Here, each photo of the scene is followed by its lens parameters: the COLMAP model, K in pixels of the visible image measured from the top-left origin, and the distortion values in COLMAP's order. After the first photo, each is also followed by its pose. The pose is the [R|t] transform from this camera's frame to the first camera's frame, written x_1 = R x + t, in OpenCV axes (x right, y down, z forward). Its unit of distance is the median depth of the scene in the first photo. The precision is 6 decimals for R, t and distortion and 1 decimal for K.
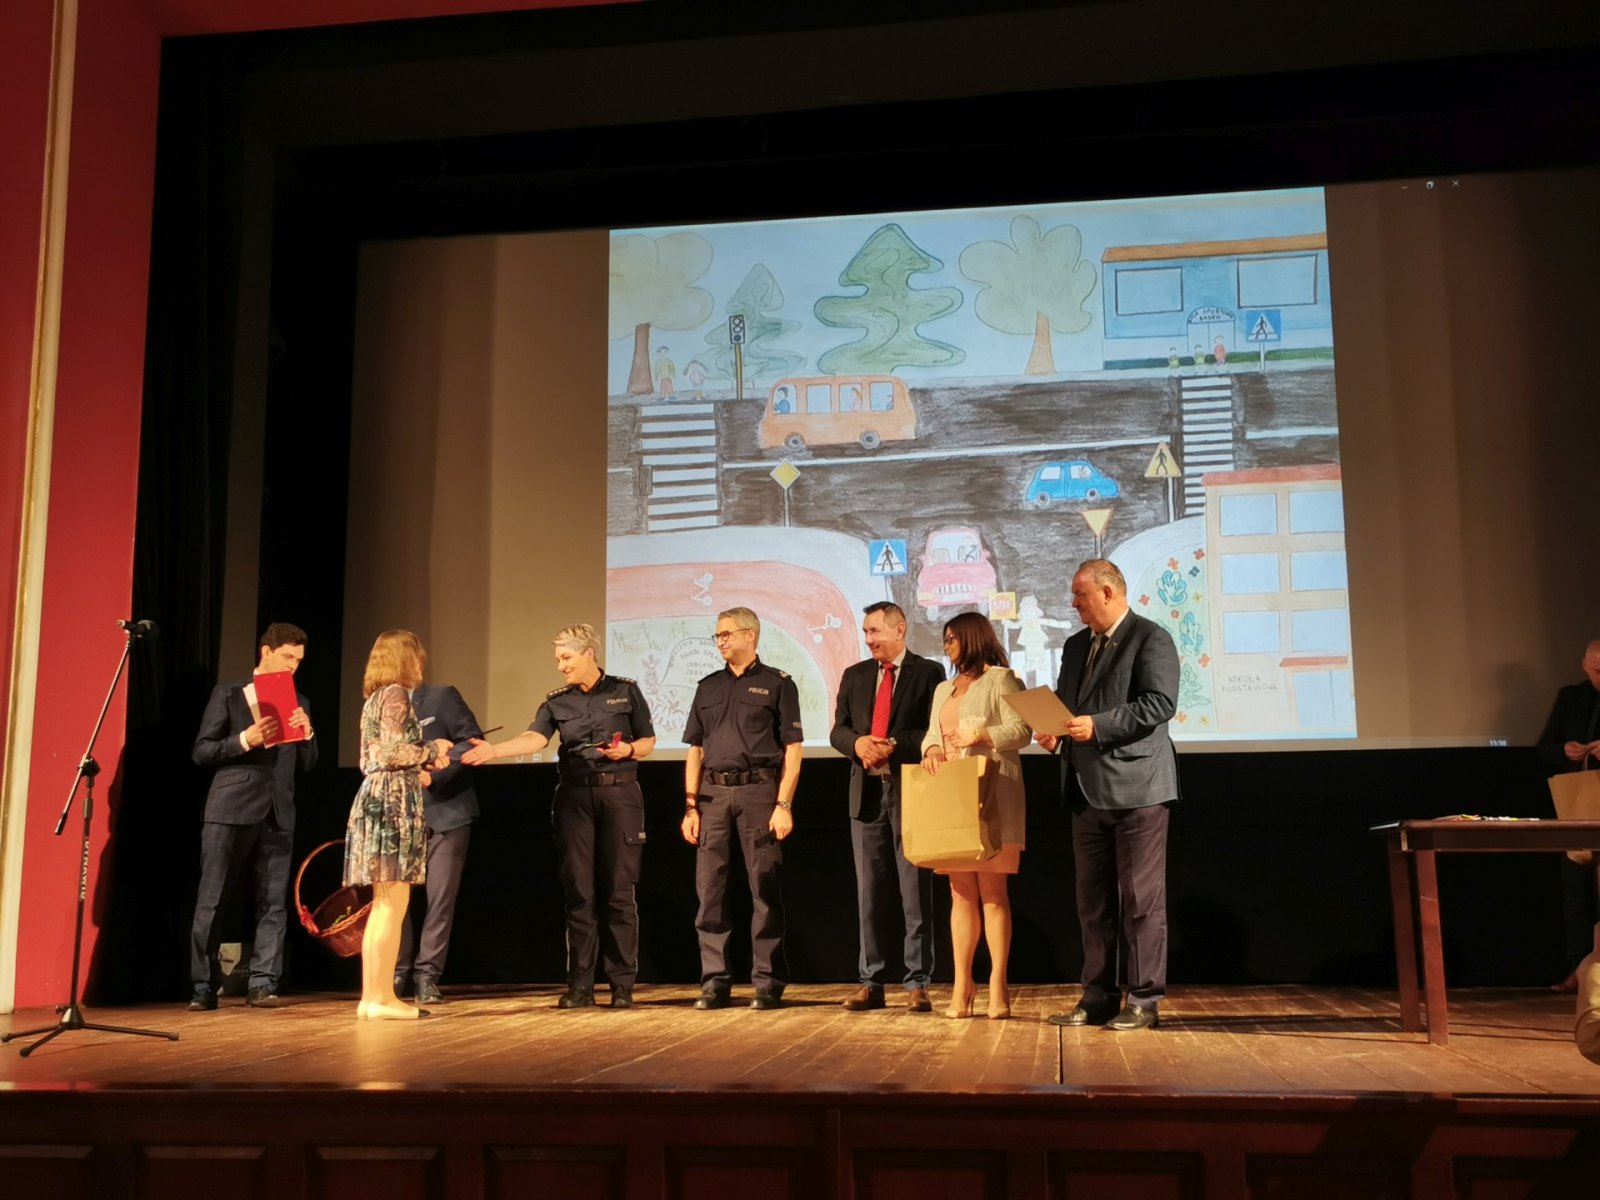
lens RADIAL K [[1764.5, 0, 802.4], [0, 1764.5, 598.3], [0, 0, 1]] dist [-0.035618, 0.267691]
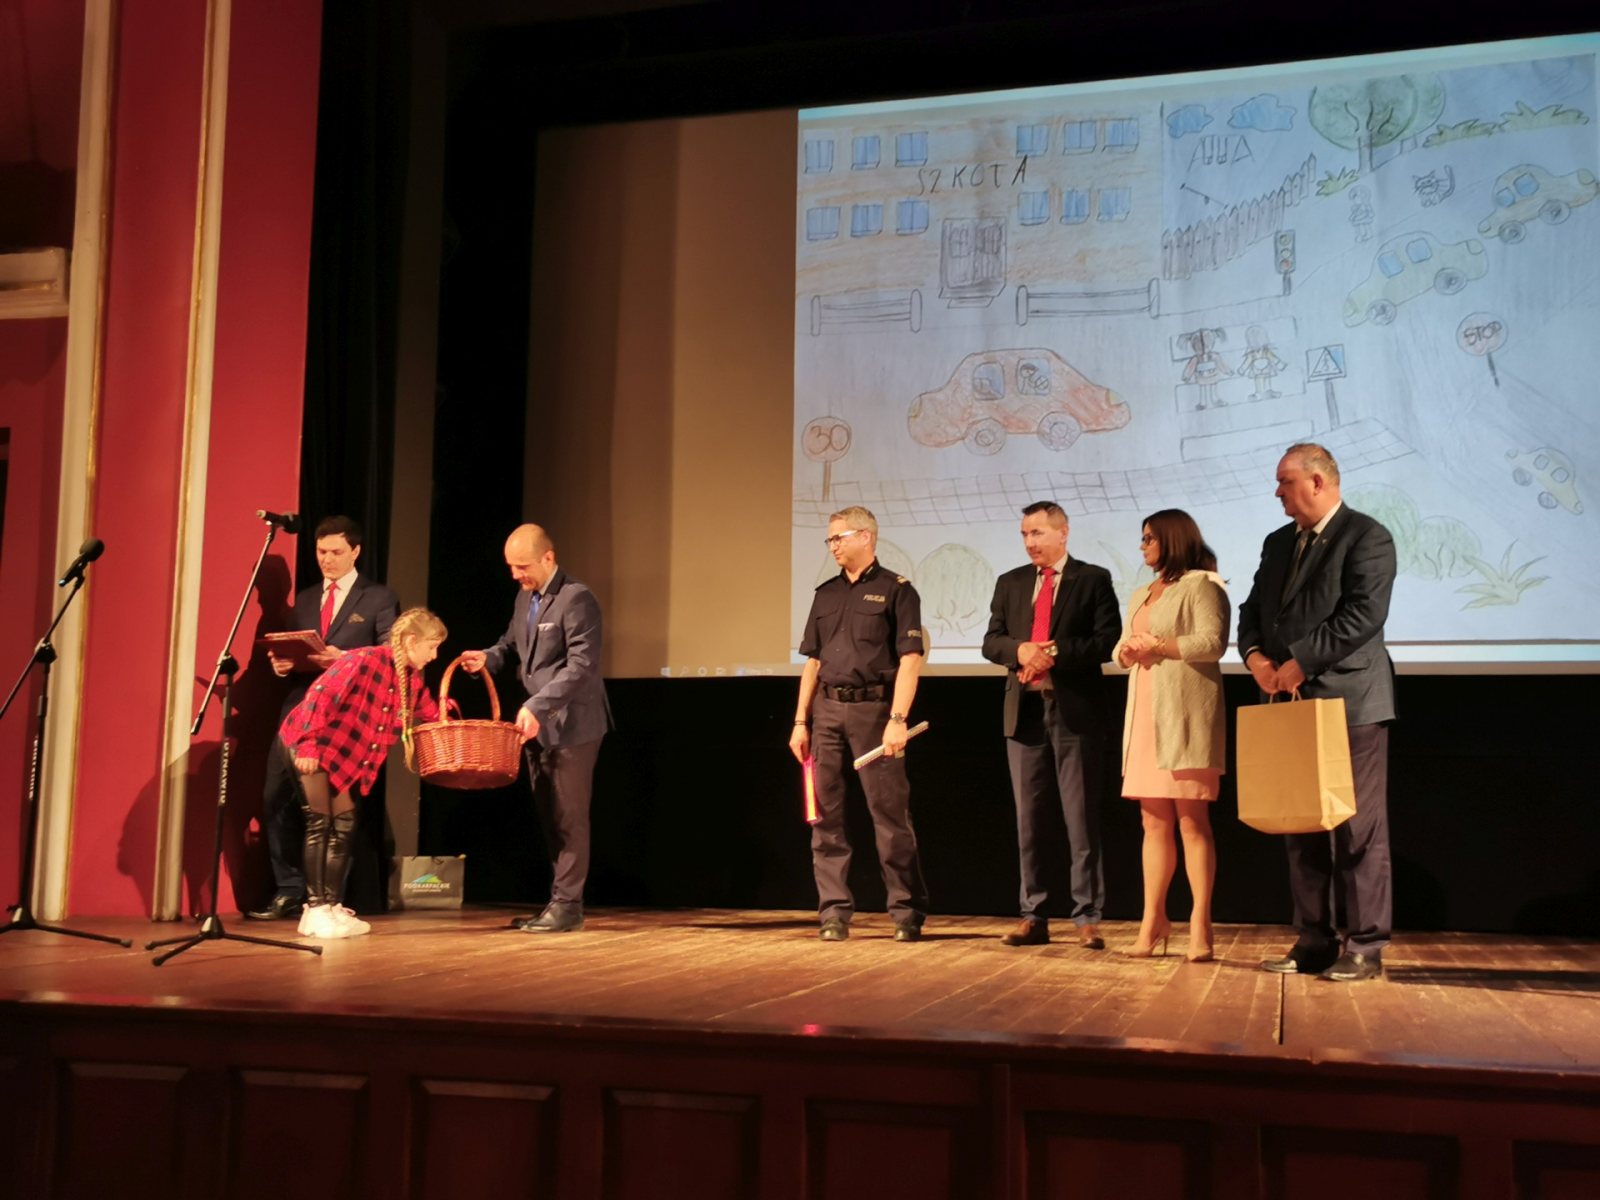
lens RADIAL K [[1765.4, 0, 796.5], [0, 1765.4, 597.4], [0, 0, 1]] dist [0.002409, 0.132055]
pose [[0.991699, 0.006508, -0.128419, 0.021964], [-0.001721, 0.999301, 0.037355, 0.027815], [0.128572, -0.036824, 0.991016, 0.123942]]
